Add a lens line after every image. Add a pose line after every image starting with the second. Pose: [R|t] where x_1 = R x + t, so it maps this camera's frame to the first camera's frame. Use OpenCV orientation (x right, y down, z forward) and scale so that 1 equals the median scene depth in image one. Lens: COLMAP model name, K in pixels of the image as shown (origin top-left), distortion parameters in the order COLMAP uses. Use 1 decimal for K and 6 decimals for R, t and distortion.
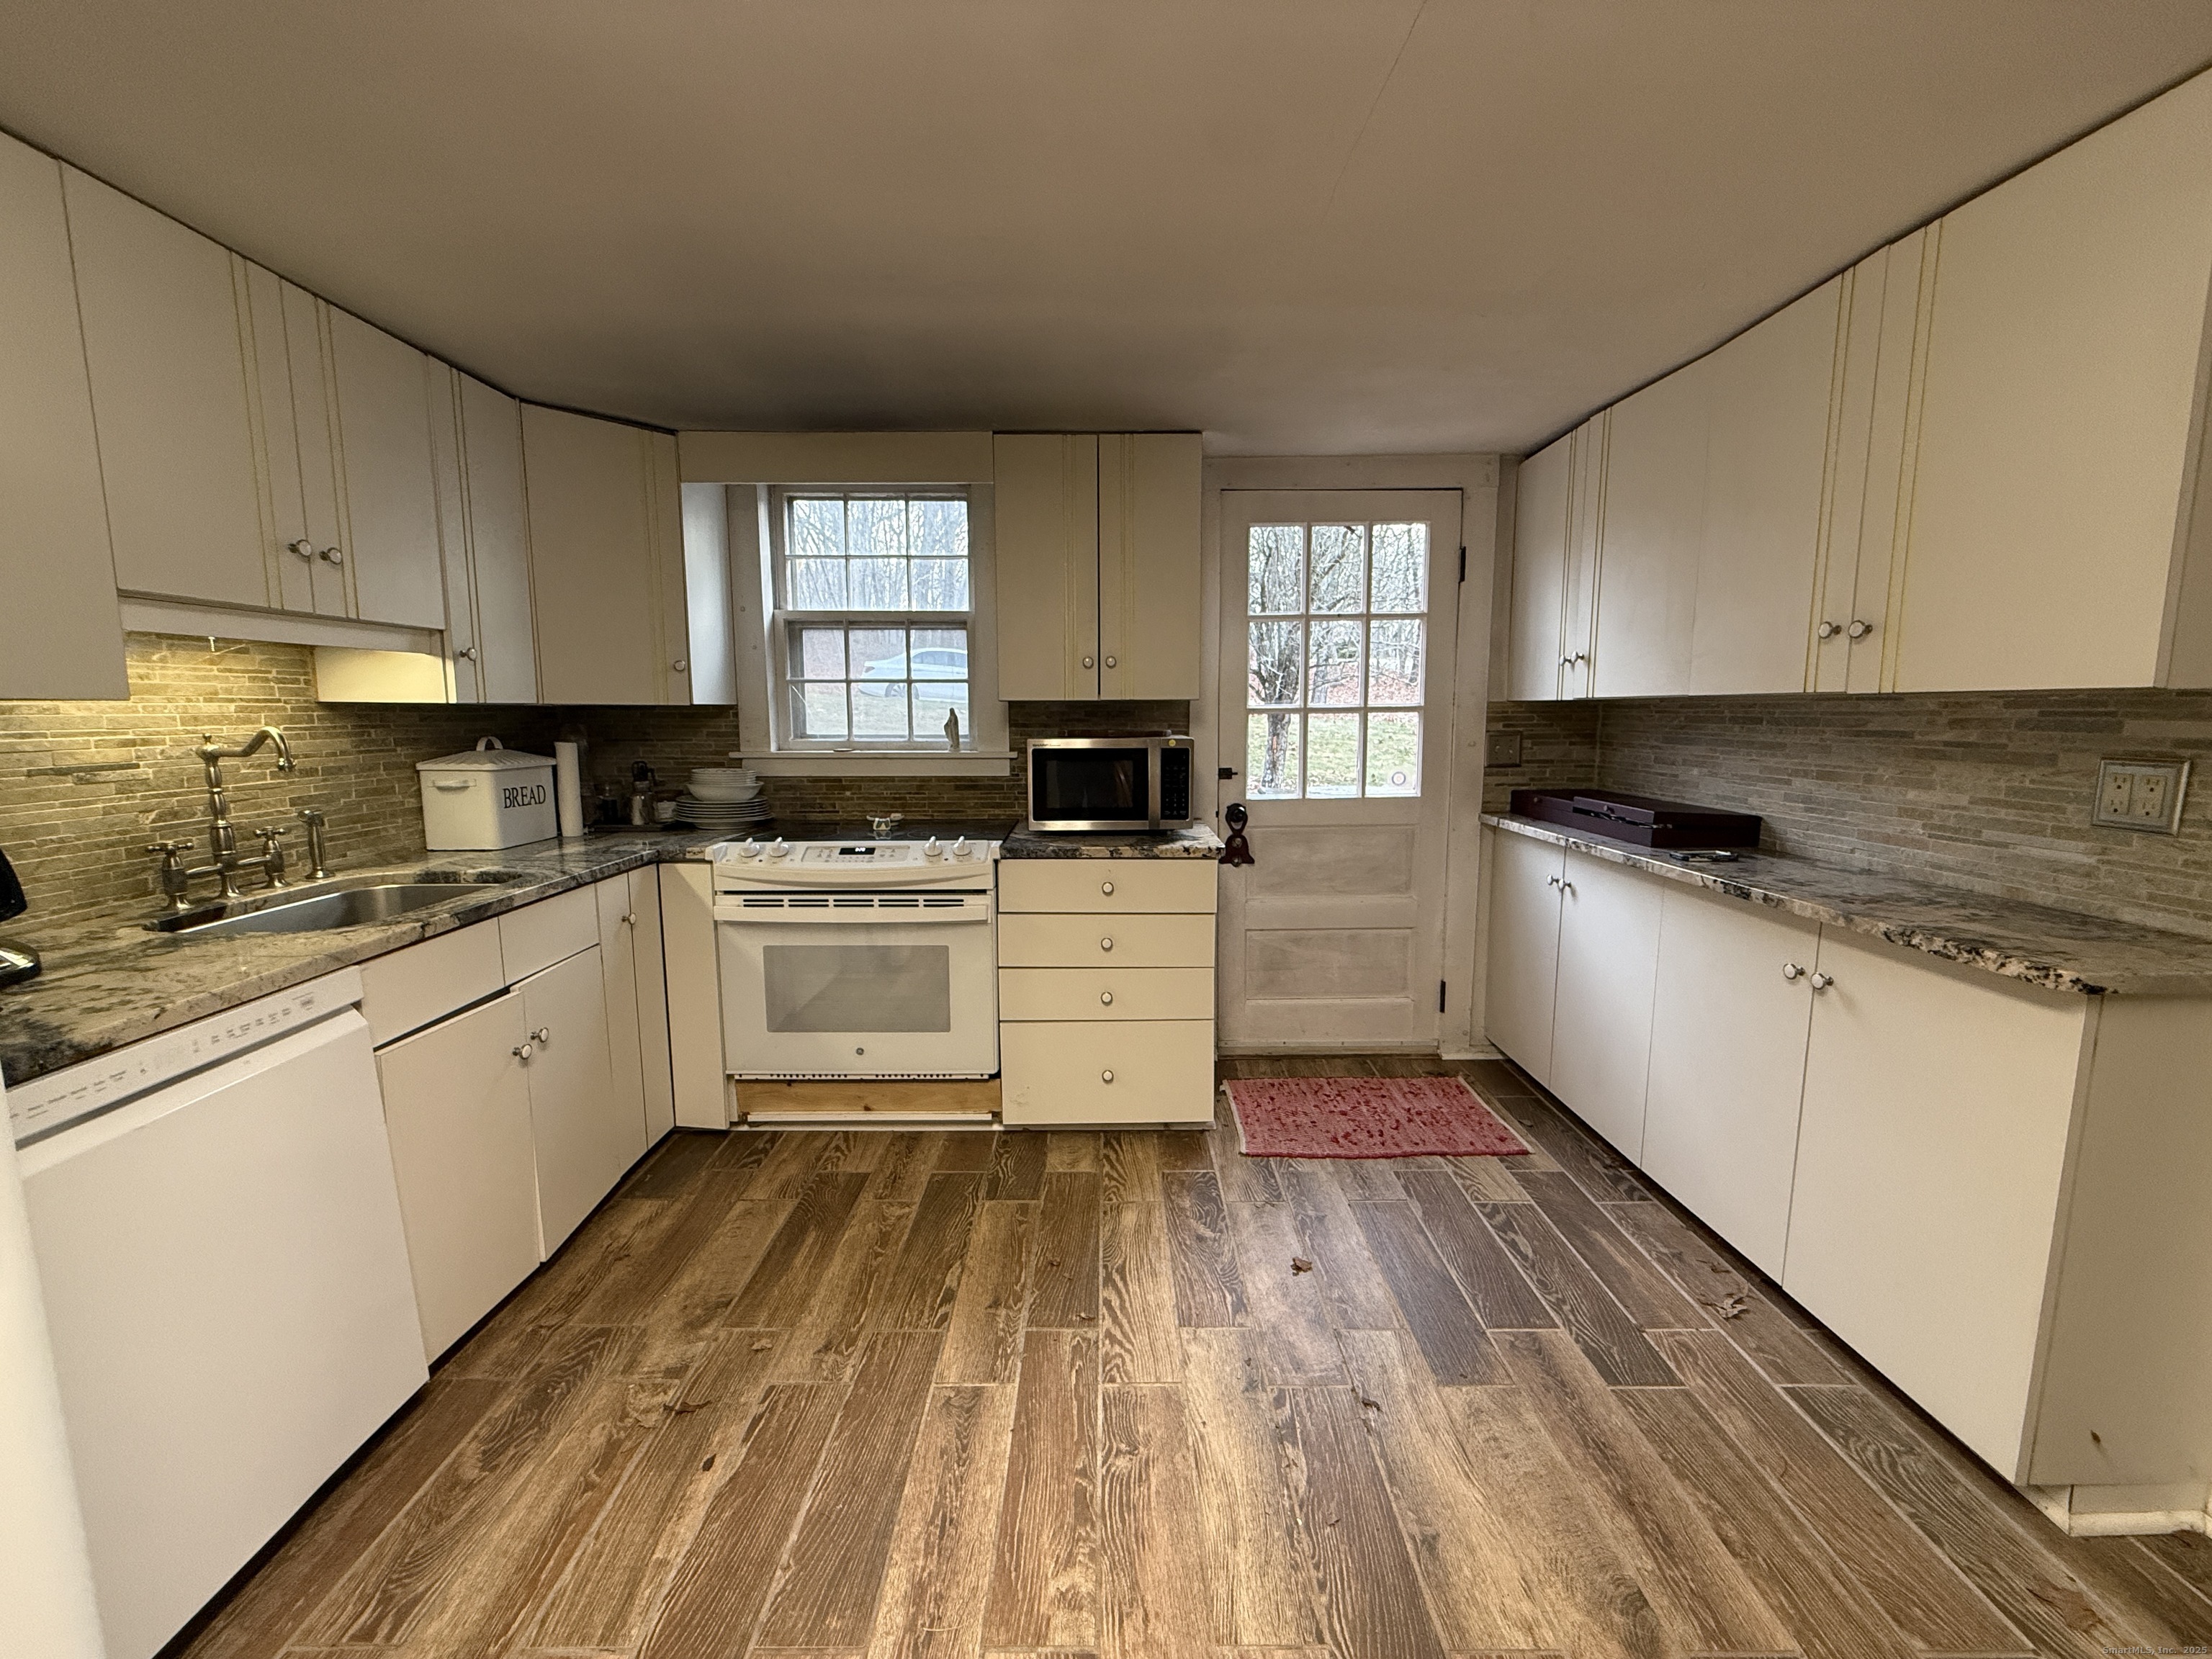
lens RADIAL K [[879.7, 0, 1106.0], [0, 879.7, 829.5], [0, 0, 1]] dist [-0.000480, -0.000331]
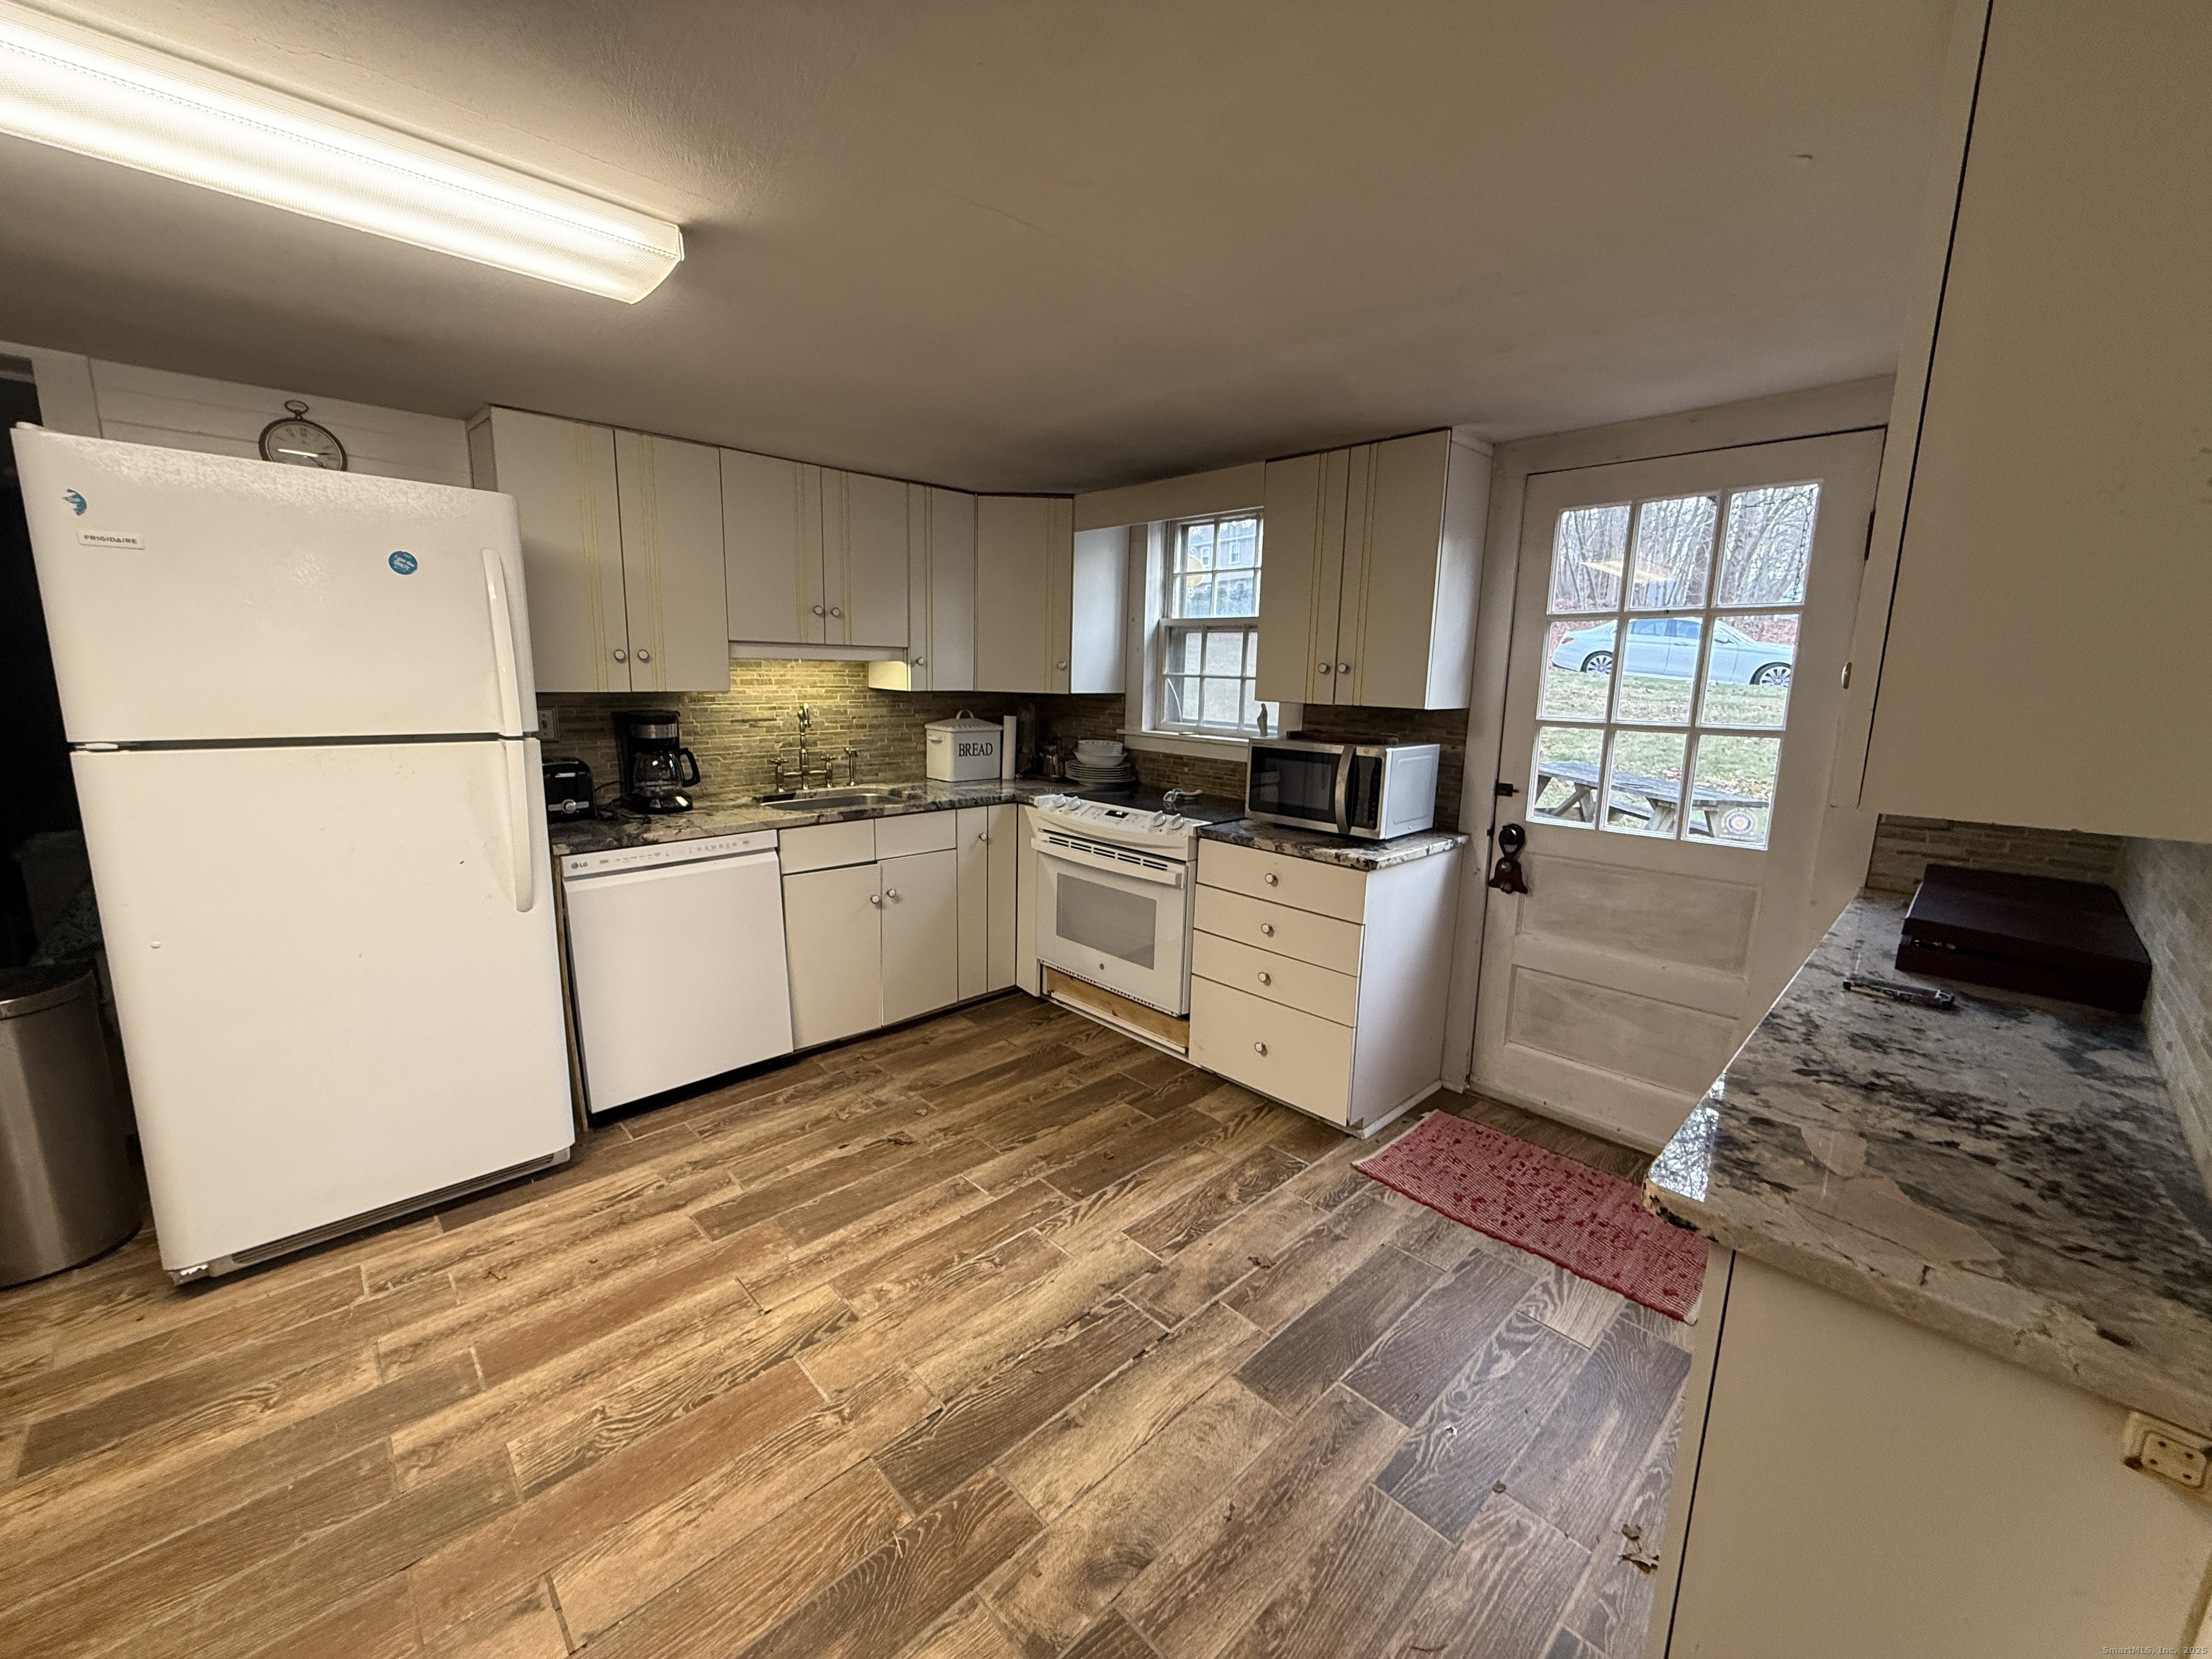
lens RADIAL K [[879.7, 0, 1106.0], [0, 879.7, 829.5], [0, 0, 1]] dist [-0.000480, -0.000331]
pose [[0.690695, 0.149716, -0.707479, 0.635519], [-0.122797, 0.988408, 0.089281, -0.067874], [0.712644, 0.025210, 0.701072, 0.087489]]
